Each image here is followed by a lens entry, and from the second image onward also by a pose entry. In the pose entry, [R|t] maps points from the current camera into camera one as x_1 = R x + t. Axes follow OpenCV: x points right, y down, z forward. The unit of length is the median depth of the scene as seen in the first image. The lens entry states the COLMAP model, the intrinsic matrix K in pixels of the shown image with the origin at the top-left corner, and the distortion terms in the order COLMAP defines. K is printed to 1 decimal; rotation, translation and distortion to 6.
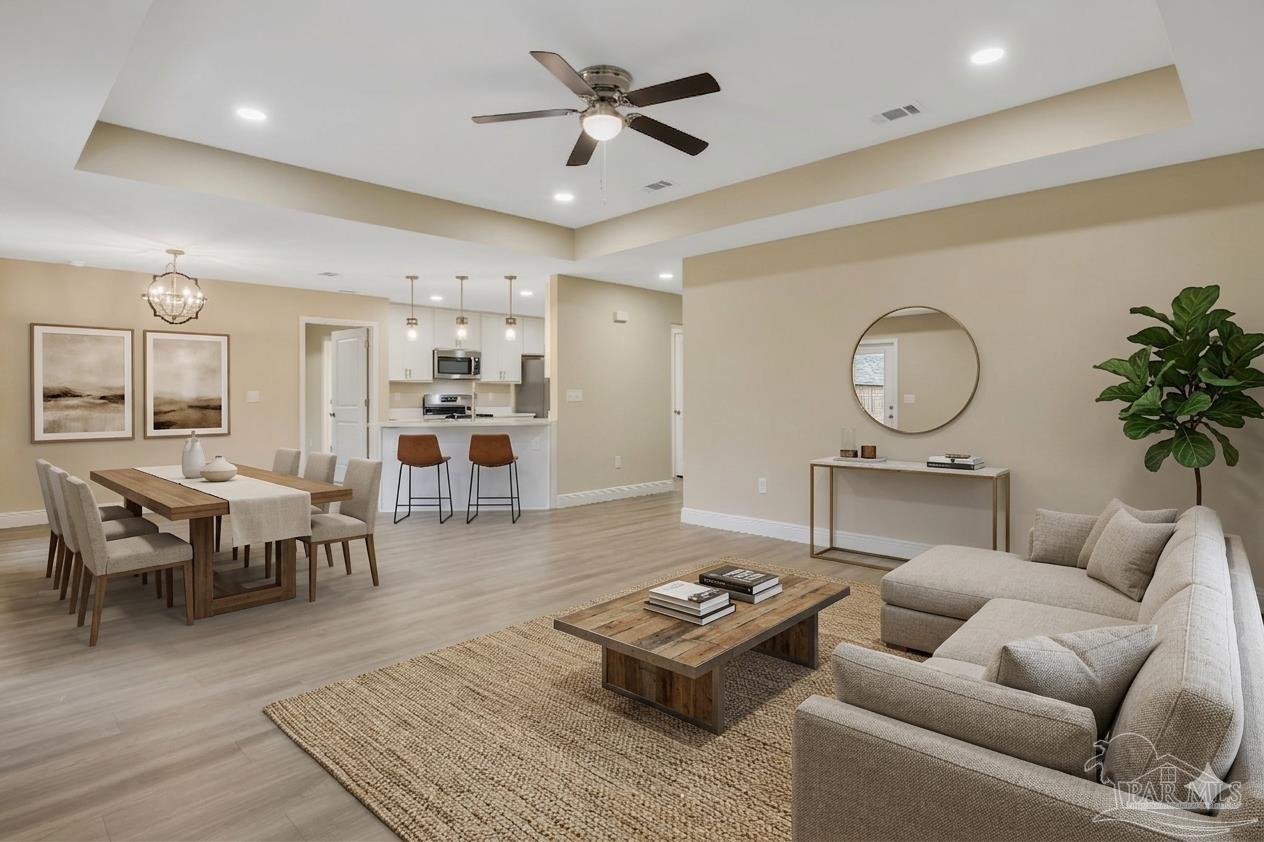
lens RADIAL K [[665.6, 0, 632.0], [0, 665.6, 421.0], [0, 0, 1]] dist [0.001229, 0.000382]
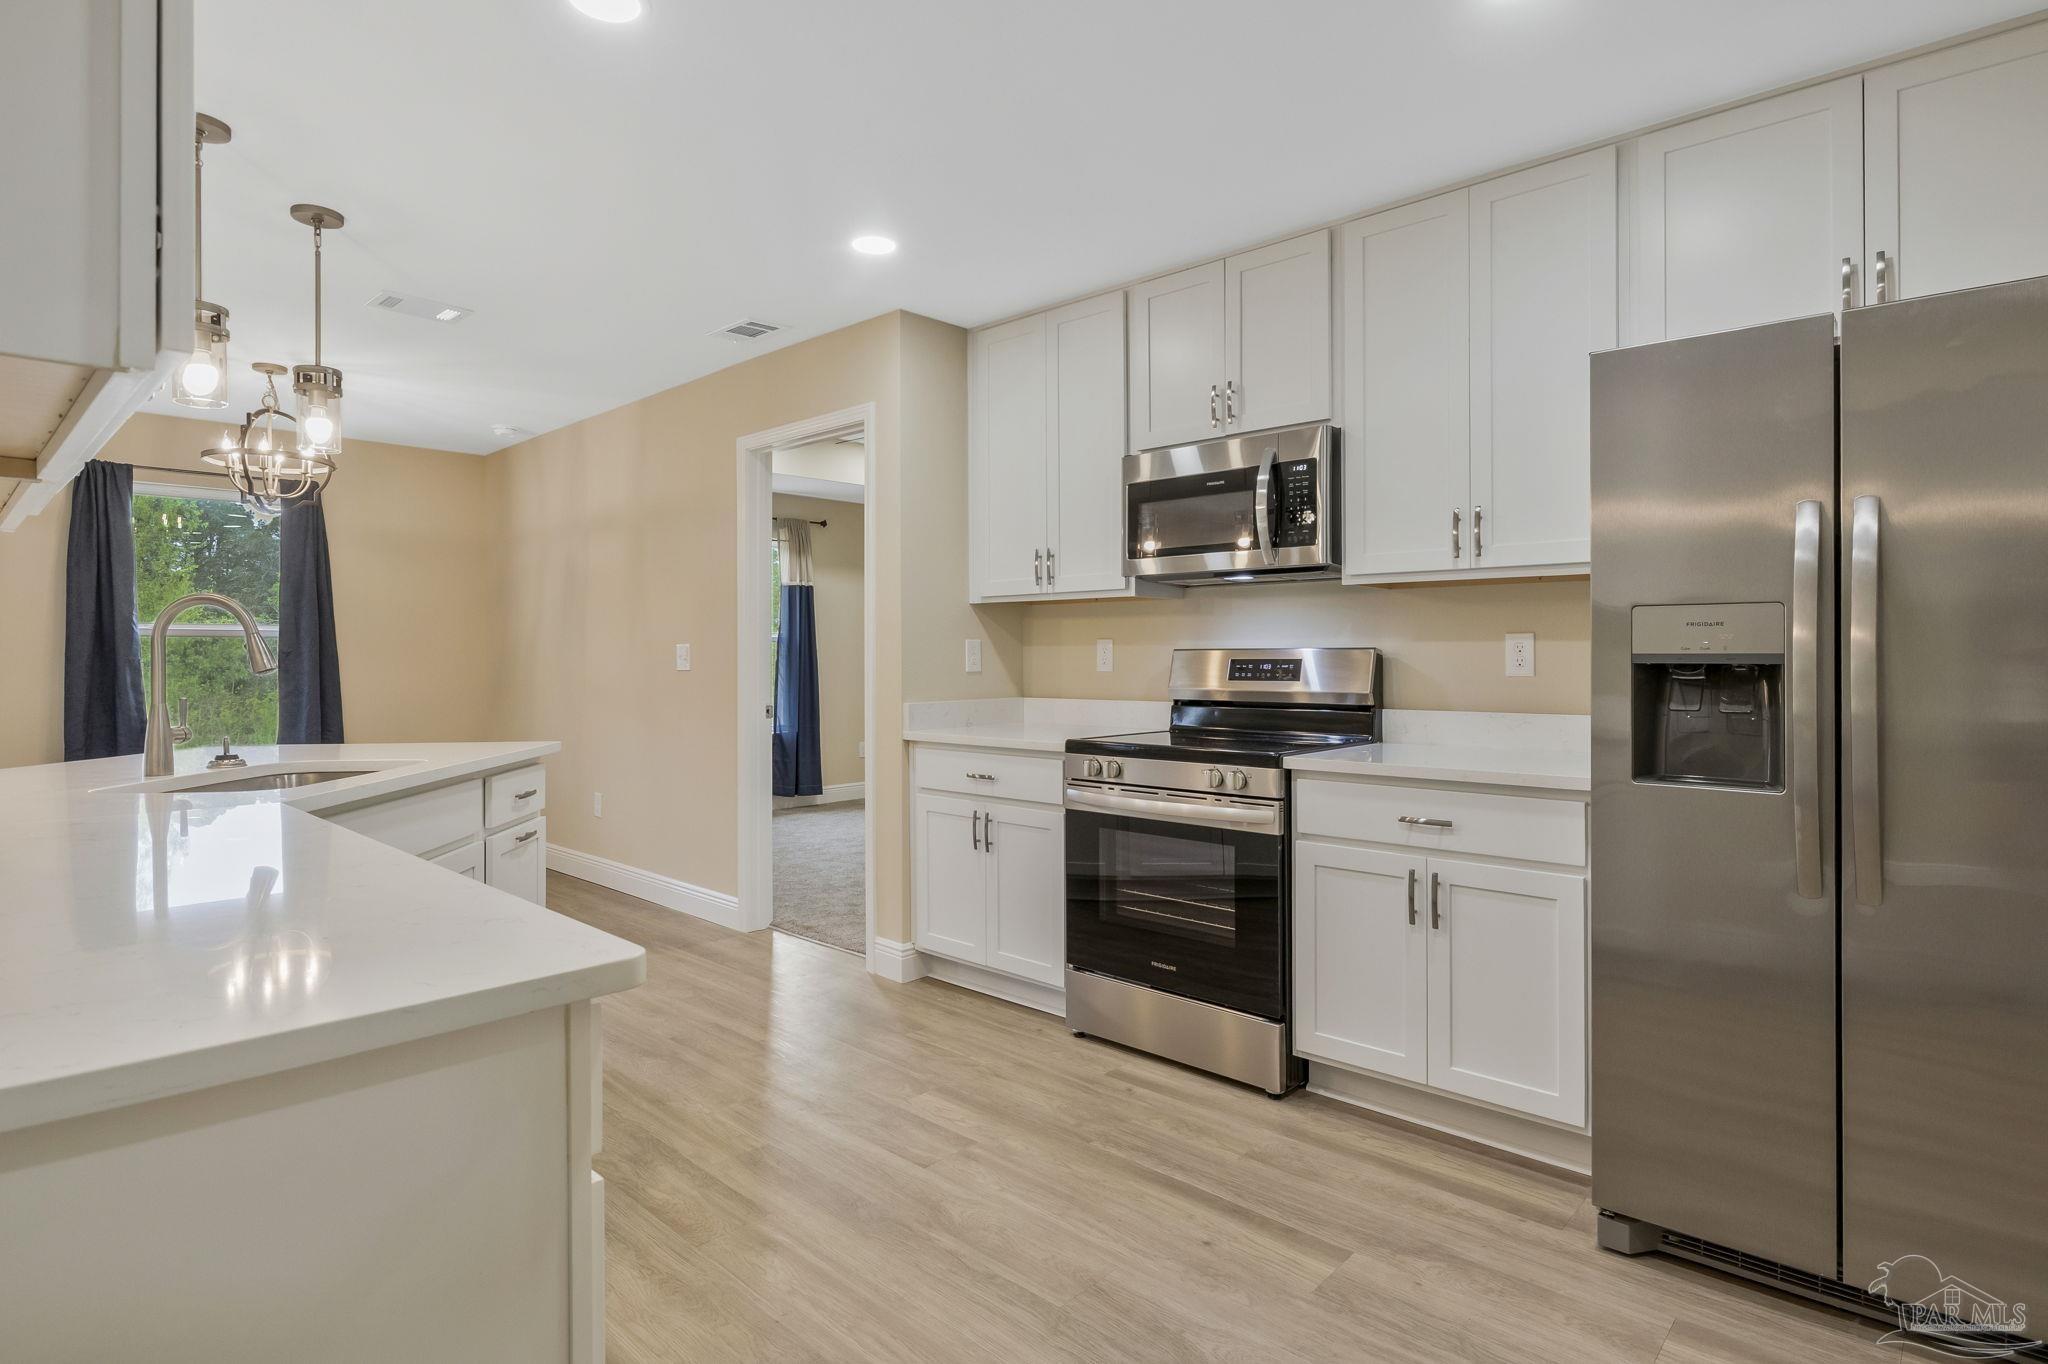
lens RADIAL K [[1058.2, 0, 1047.0], [0, 1058.2, 627.7], [0, 0, 1]] dist [-0.022214, -0.000526]
pose [[0.045979, -0.023488, -0.998666, 0.075945], [-0.033952, 0.999109, -0.025061, -0.035015], [0.998365, 0.035059, 0.045141, 0.916517]]
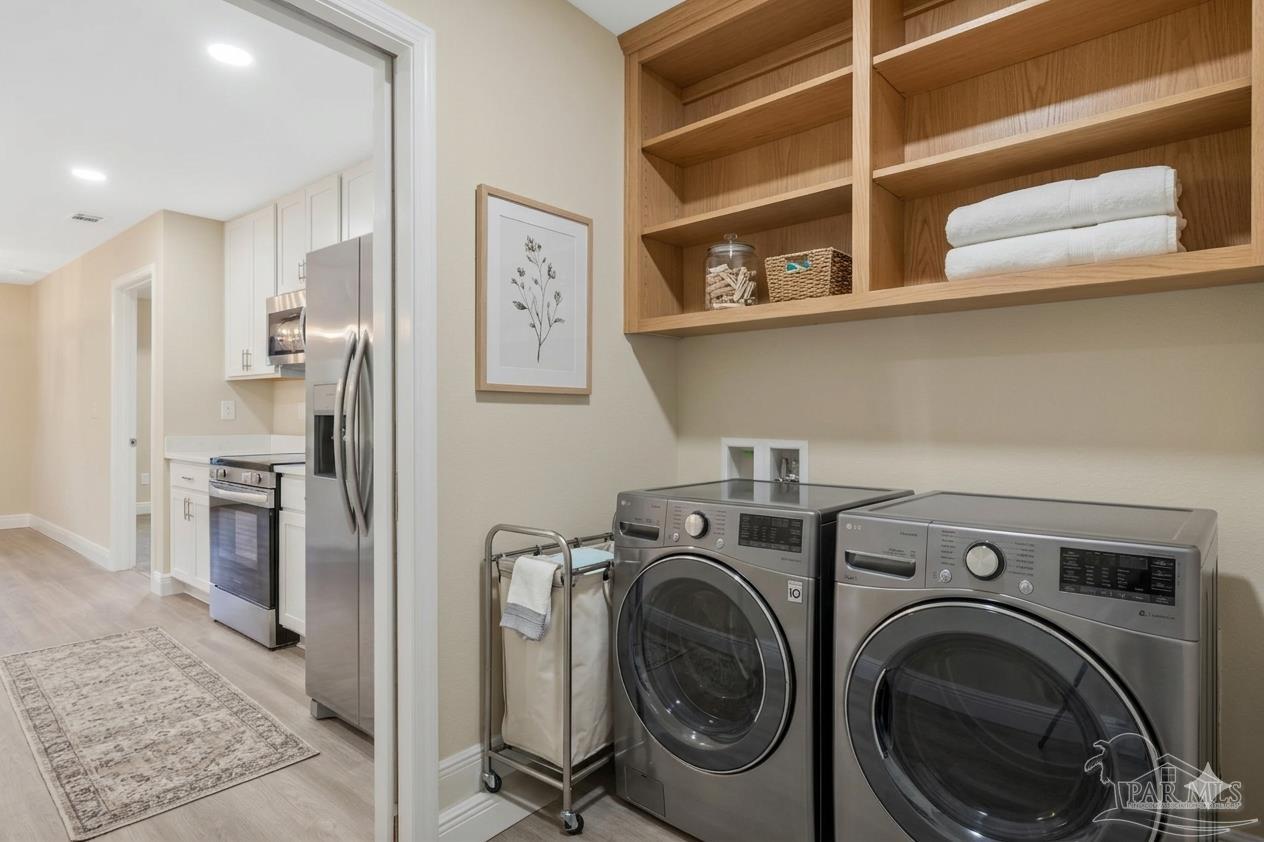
lens RADIAL K [[652.9, 0, 637.3], [0, 652.9, 412.8], [0, 0, 1]] dist [0.000109, 0.000216]
pose [[0.116620, 0.005896, -0.993159, 0.136972], [-0.040233, 0.999190, 0.001208, -0.043646], [0.992361, 0.039817, 0.116763, 1.133858]]
